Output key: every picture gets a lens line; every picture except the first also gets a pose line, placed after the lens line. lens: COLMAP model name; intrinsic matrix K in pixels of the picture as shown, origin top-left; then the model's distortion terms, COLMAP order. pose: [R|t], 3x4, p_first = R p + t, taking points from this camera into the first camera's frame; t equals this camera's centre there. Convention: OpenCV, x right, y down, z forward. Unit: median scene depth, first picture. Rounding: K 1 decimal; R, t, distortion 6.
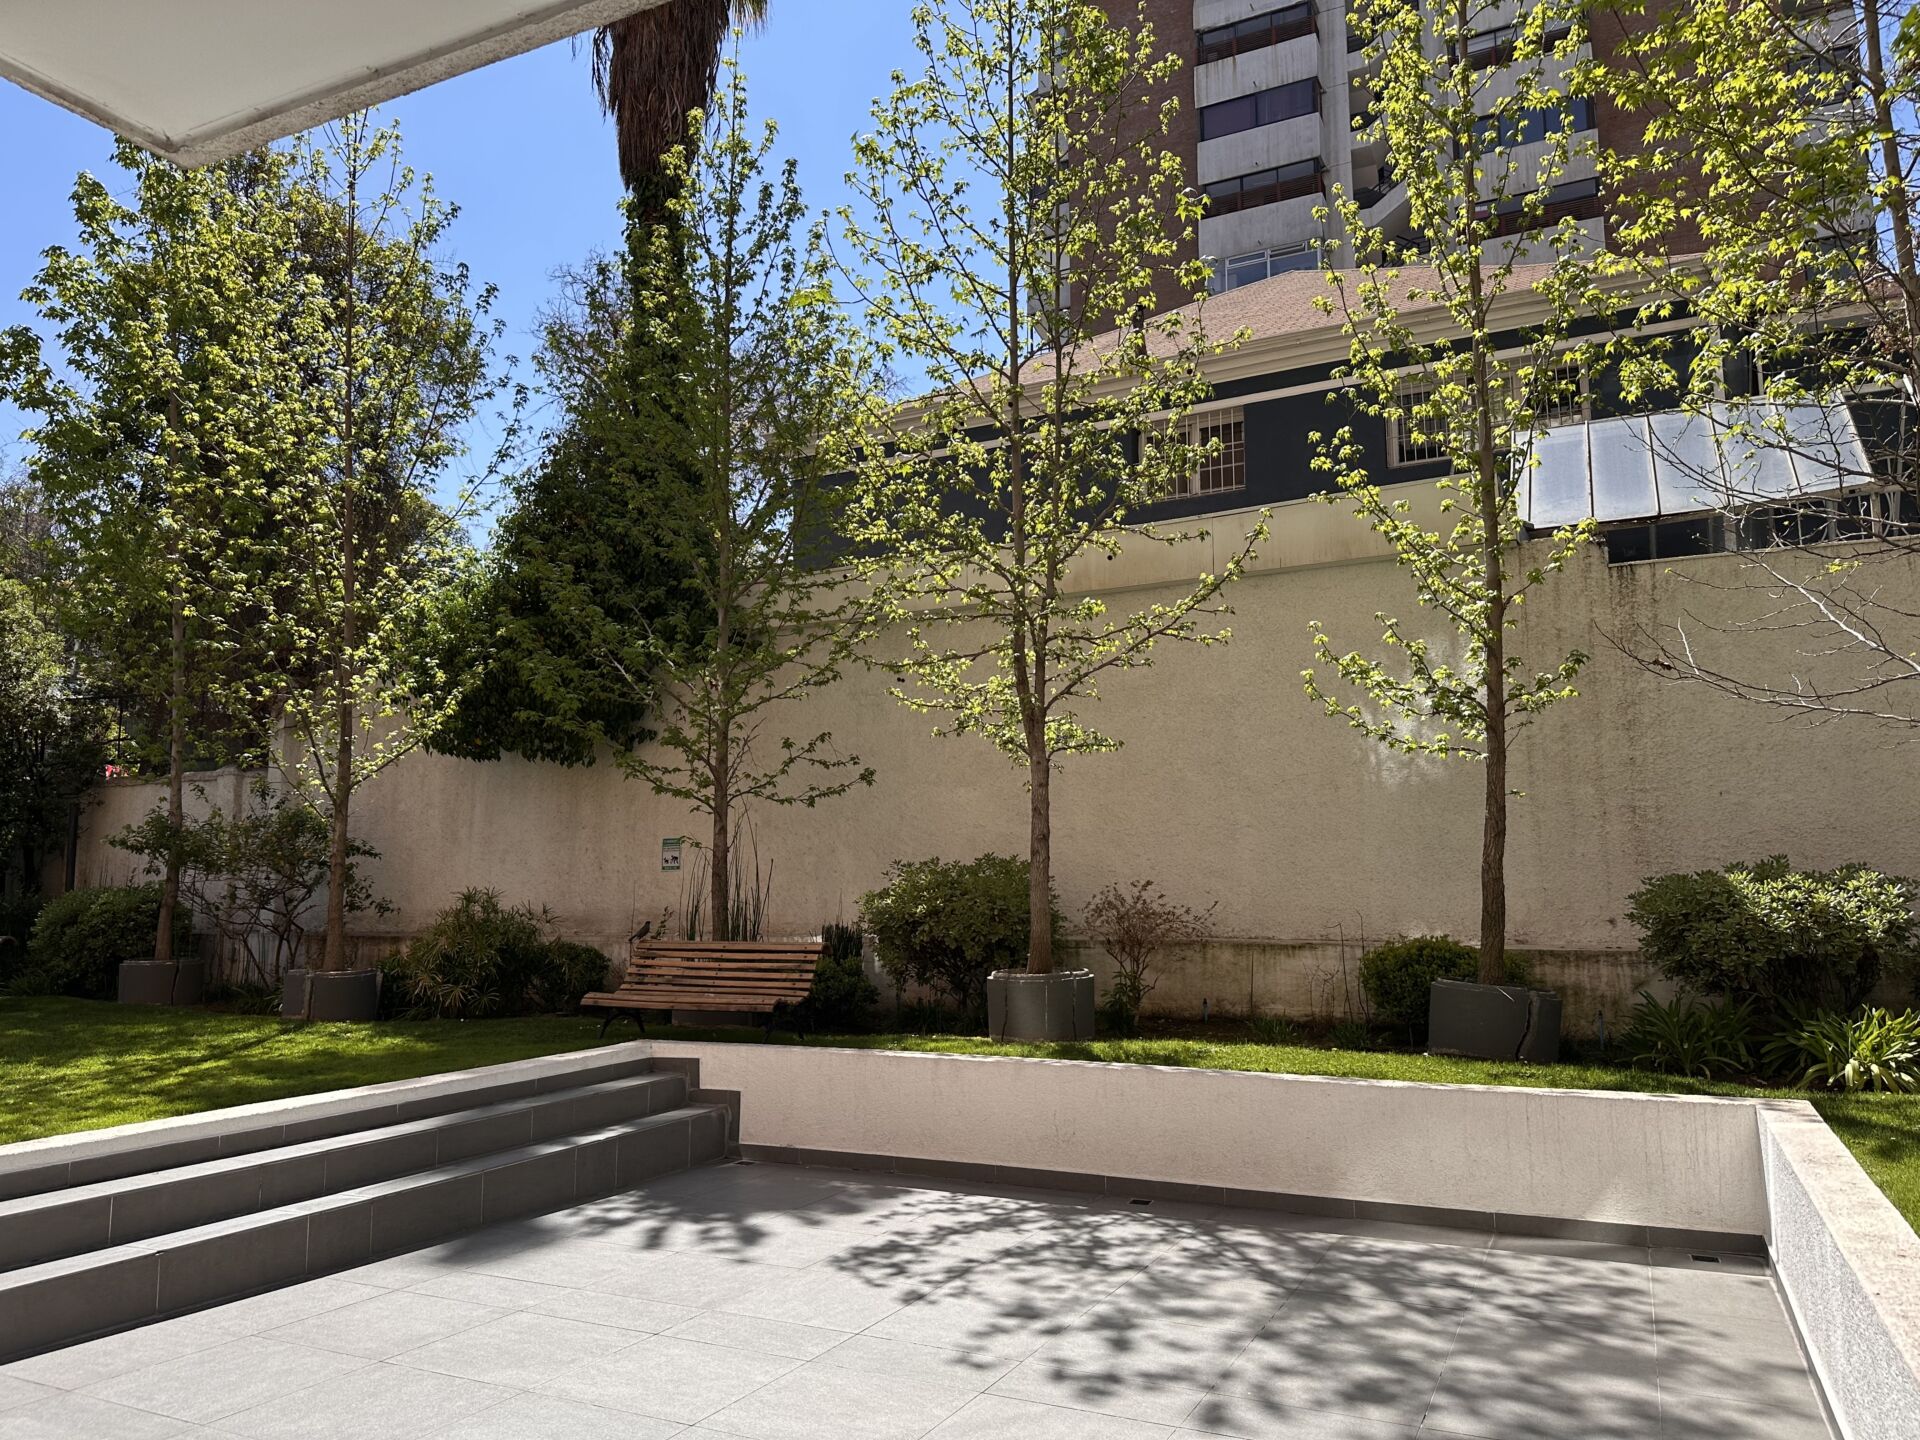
lens RADIAL K [[1364.7, 0, 924.5], [0, 1364.7, 724.9], [0, 0, 1]] dist [0.053316, -0.088817]
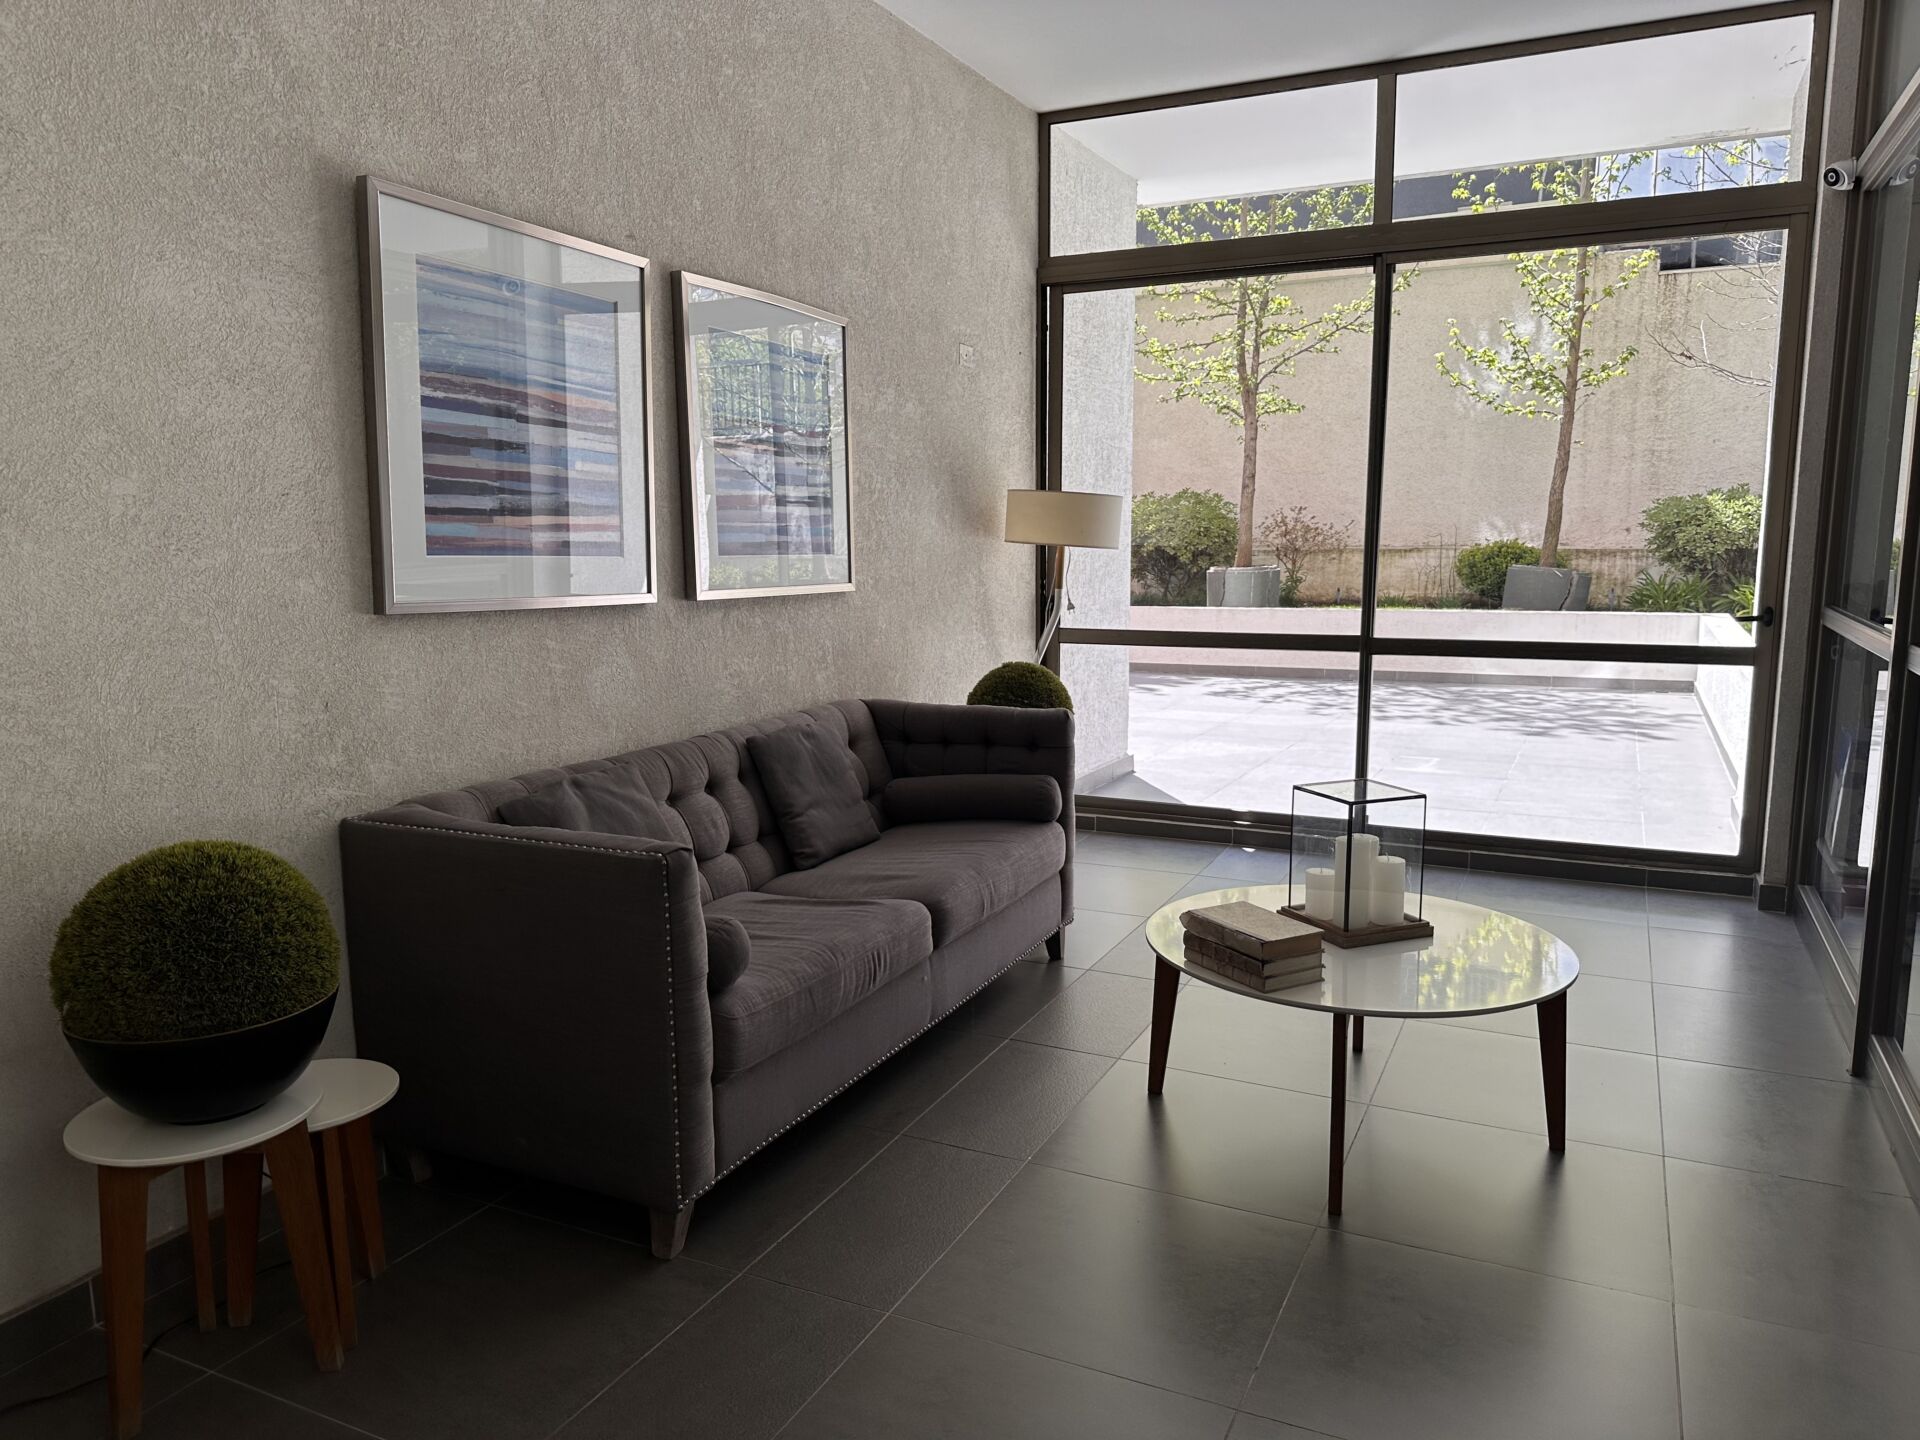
lens RADIAL K [[1348.8, 0, 954.5], [0, 1348.8, 728.7], [0, 0, 1]] dist [0.060802, -0.079795]
pose [[0.999887, -0.005088, 0.014167, -0.272106], [0.001150, 0.964211, 0.265133, -0.044282], [-0.015009, -0.265087, 0.964108, -0.507344]]
